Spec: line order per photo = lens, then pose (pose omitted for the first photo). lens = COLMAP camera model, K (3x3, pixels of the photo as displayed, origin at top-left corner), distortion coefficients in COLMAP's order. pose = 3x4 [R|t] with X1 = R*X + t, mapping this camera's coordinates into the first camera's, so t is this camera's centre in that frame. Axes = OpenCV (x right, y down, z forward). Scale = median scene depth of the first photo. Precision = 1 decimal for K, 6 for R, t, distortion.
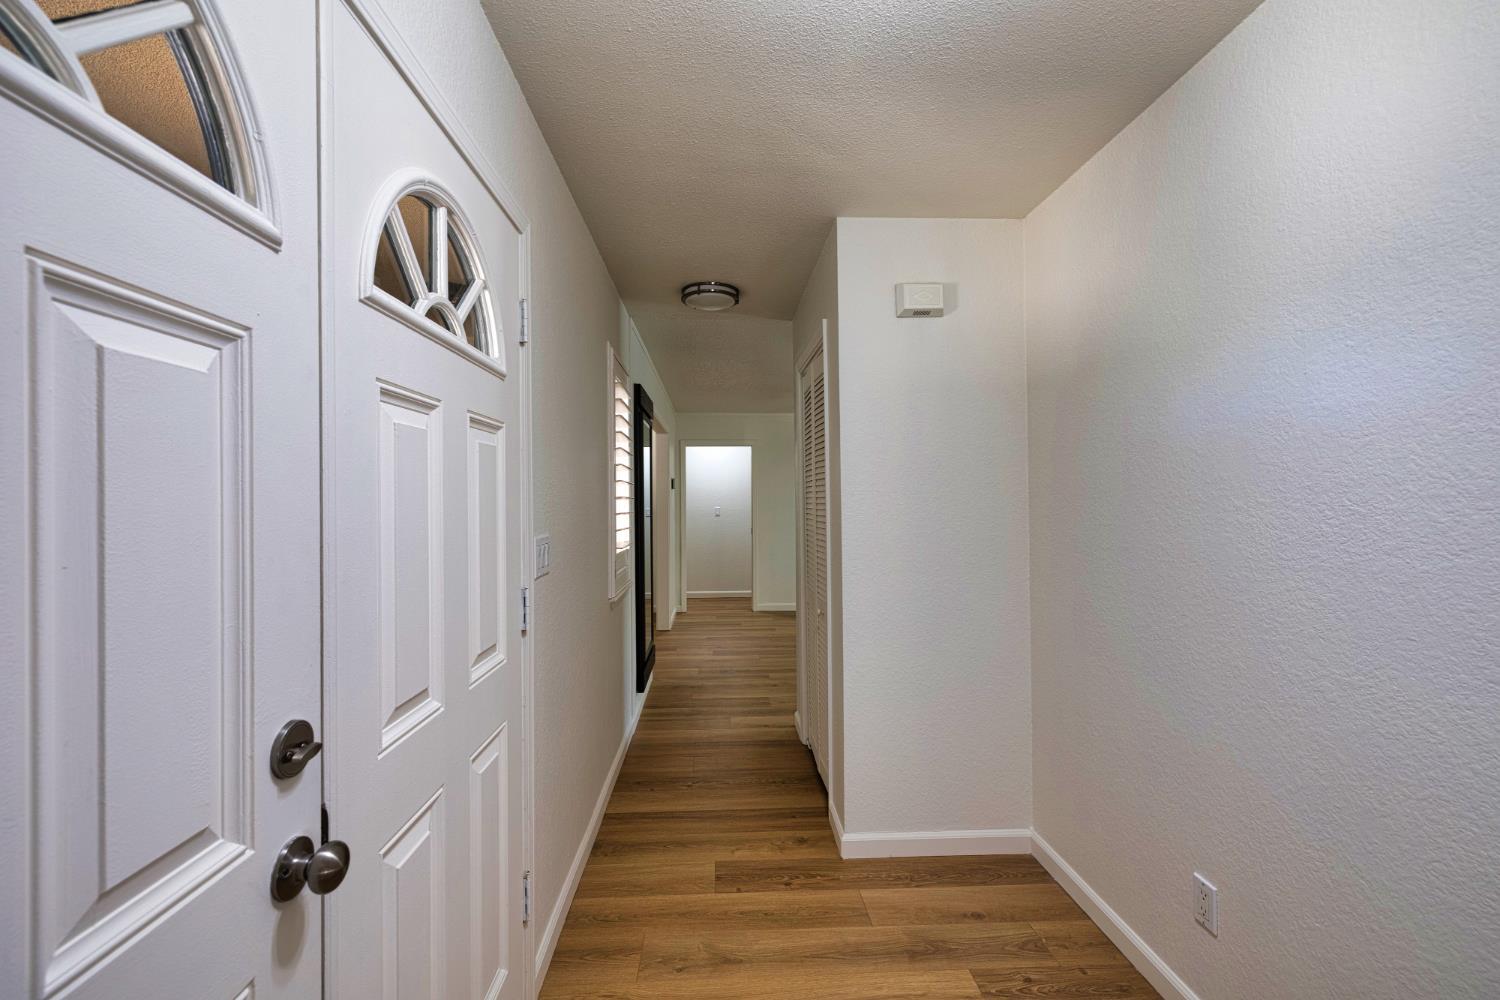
lens RADIAL K [[634.1, 0, 745.7], [0, 634.1, 500.0], [0, 0, 1]] dist [0.000905, -0.000820]
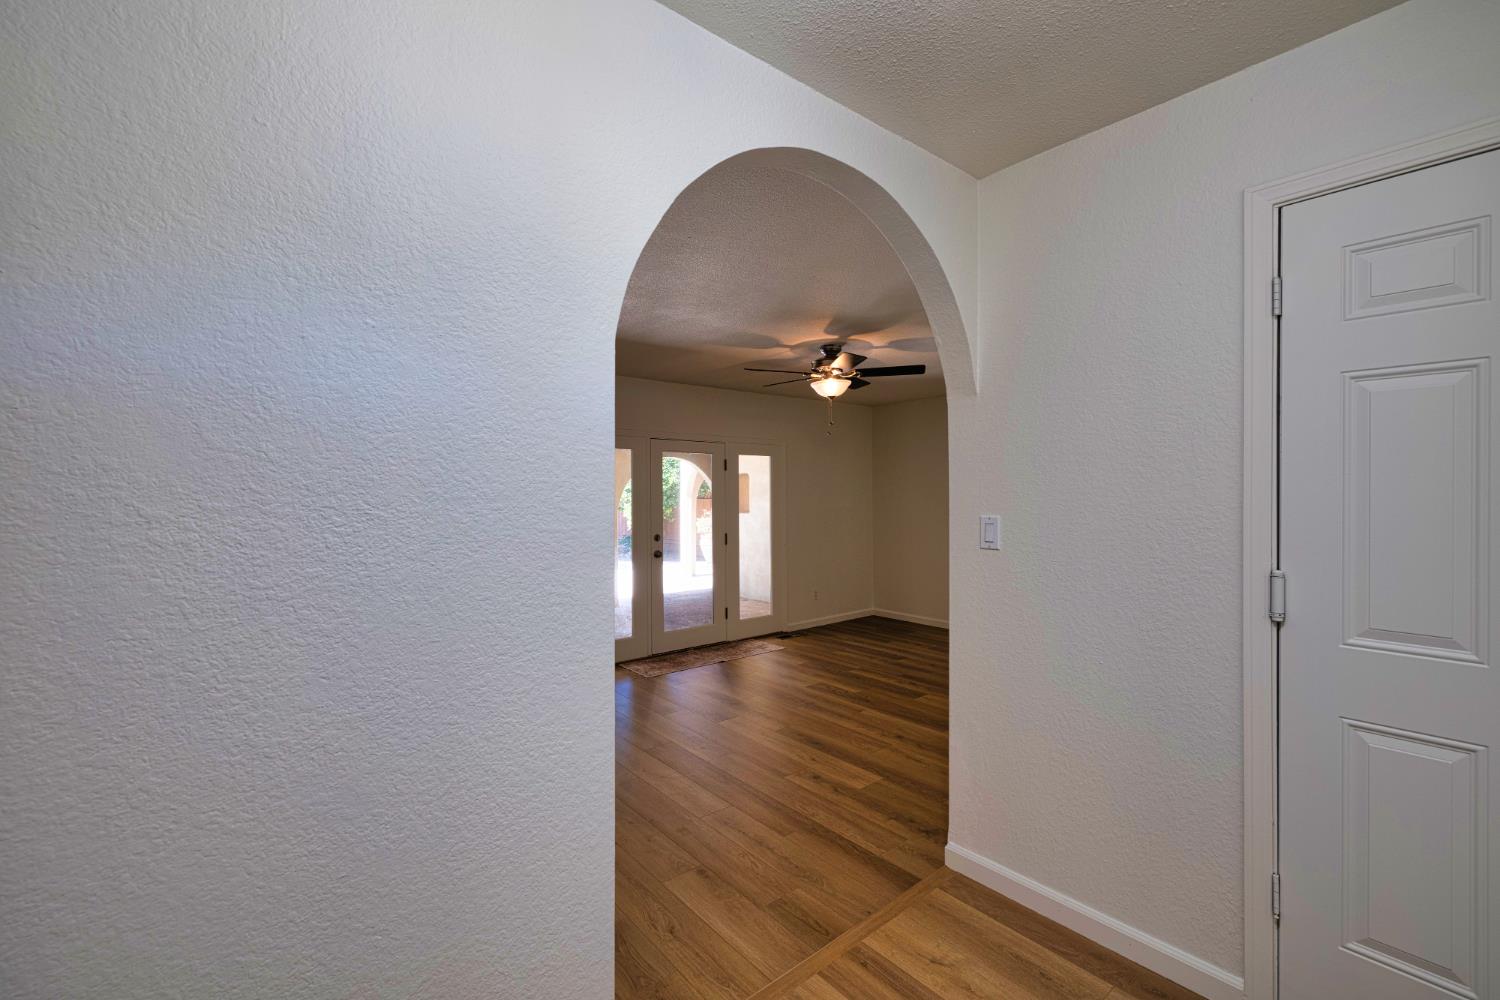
lens RADIAL K [[634.1, 0, 751.9], [0, 634.1, 492.6], [0, 0, 1]] dist [0.000905, -0.000820]
pose [[-0.601914, 0.012978, 0.798456, -0.052385], [0.009195, 0.999914, -0.009320, -0.001209], [-0.798508, 0.001732, -0.601981, 1.153637]]
